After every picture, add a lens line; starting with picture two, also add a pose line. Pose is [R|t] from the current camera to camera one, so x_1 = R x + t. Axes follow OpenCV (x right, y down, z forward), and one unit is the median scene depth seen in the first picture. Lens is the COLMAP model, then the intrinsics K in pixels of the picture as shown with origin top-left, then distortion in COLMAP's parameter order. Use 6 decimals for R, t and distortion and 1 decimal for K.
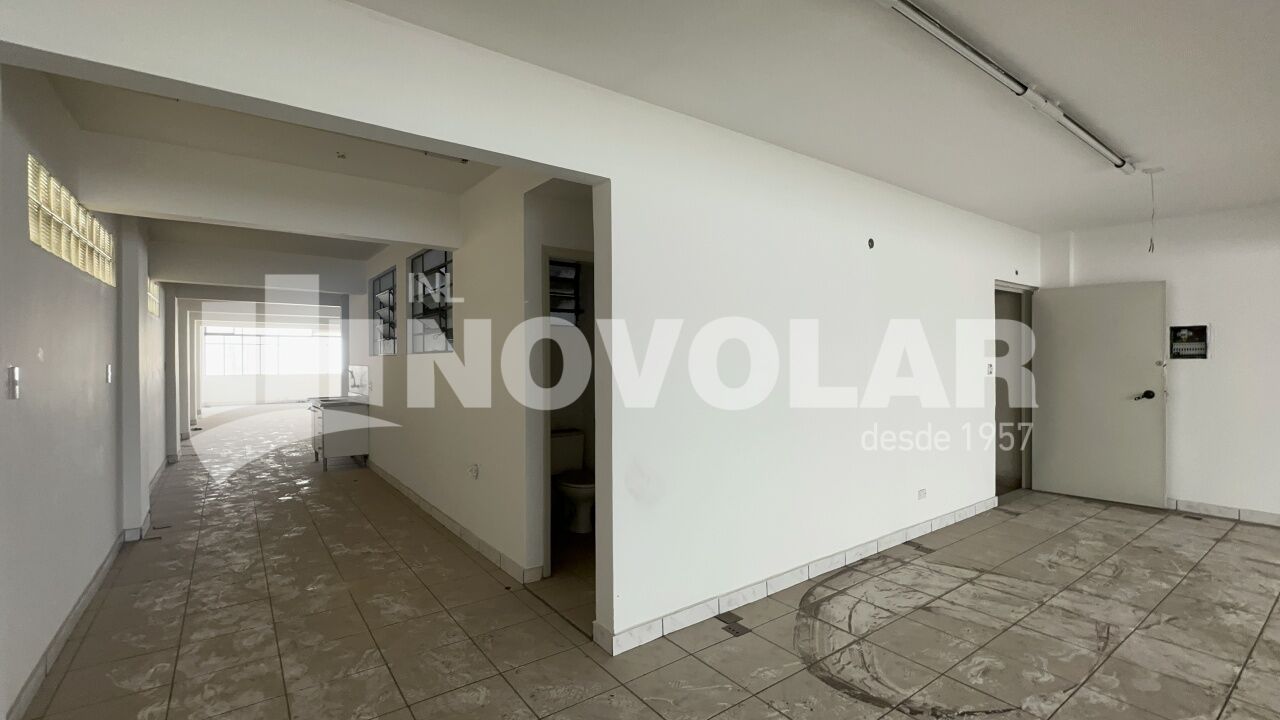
lens RADIAL K [[561.6, 0, 643.6], [0, 561.6, 363.6], [0, 0, 1]] dist [0.002536, -0.000385]
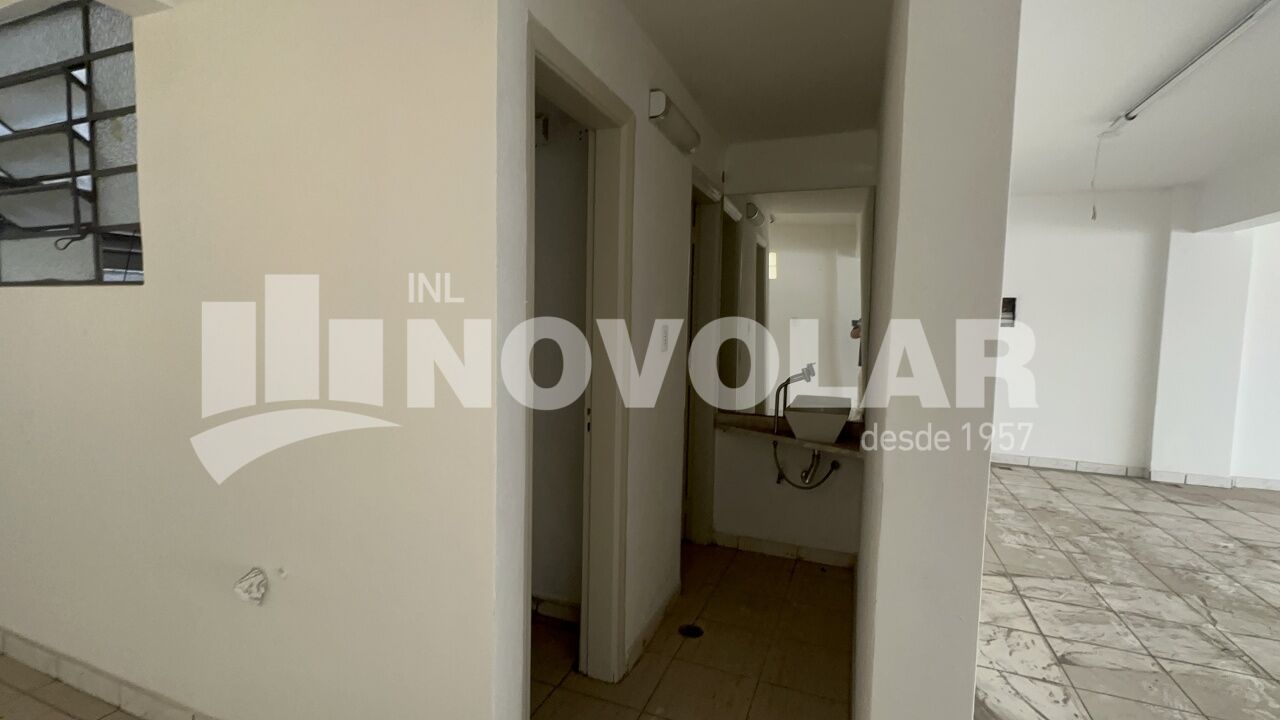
lens RADIAL K [[561.6, 0, 643.1], [0, 561.6, 355.2], [0, 0, 1]] dist [0.002536, -0.000385]
pose [[0.846674, -0.012158, 0.531973, -0.323565], [-0.019783, 0.998329, 0.054302, 0.001475], [-0.531744, -0.056500, 0.845018, 0.614058]]
